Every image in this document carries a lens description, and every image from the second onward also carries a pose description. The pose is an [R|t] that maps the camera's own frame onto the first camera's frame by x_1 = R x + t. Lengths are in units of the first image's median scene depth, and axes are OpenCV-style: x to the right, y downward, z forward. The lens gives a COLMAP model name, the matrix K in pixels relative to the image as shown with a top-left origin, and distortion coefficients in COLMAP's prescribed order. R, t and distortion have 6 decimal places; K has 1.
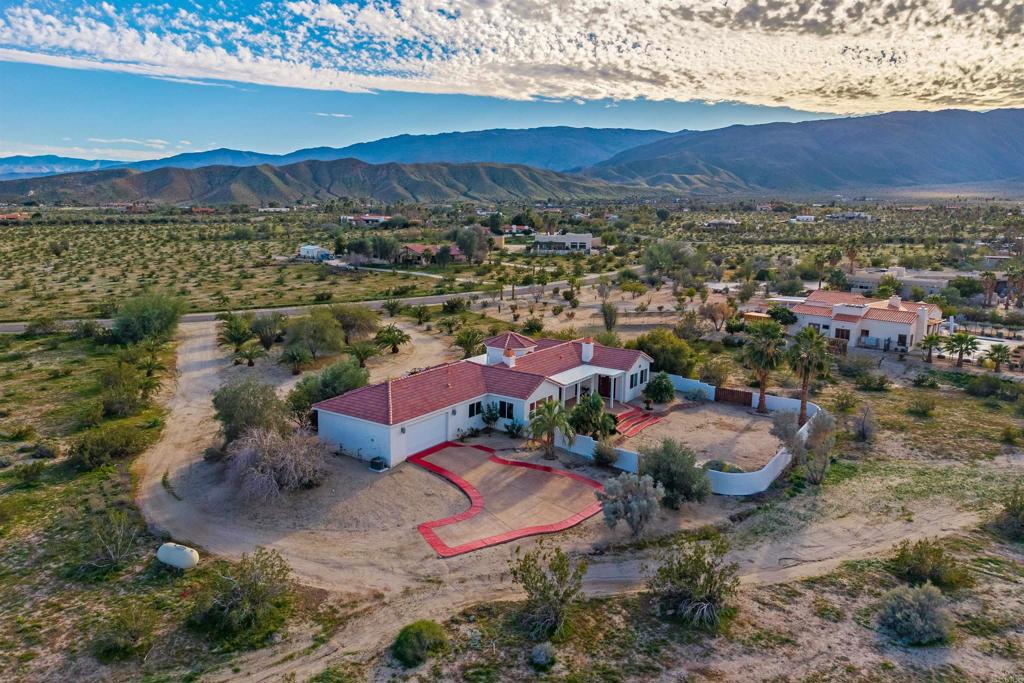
lens RADIAL K [[701.7, 0, 529.0], [0, 701.7, 340.7], [0, 0, 1]] dist [0.006583, -0.003555]
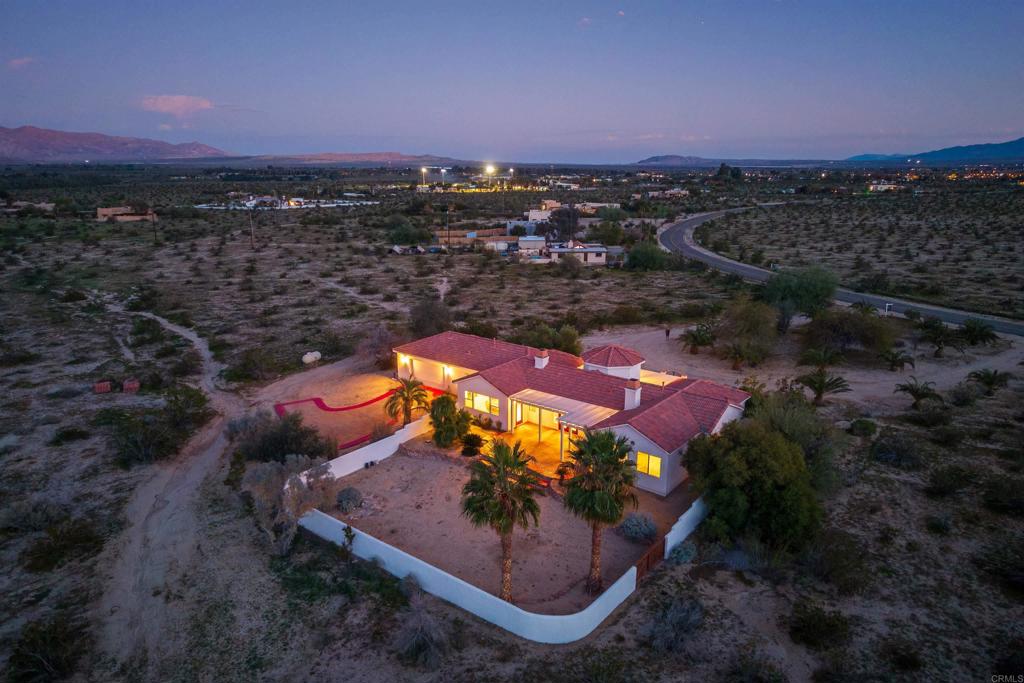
lens RADIAL K [[691.4, 0, 514.2], [0, 691.4, 328.9], [0, 0, 1]] dist [0.007498, -0.004193]
pose [[-0.077632, 0.216764, -0.973132, 1.258219], [-0.186006, 0.955791, 0.227740, -0.317002], [0.979477, 0.198688, -0.033881, 1.397870]]
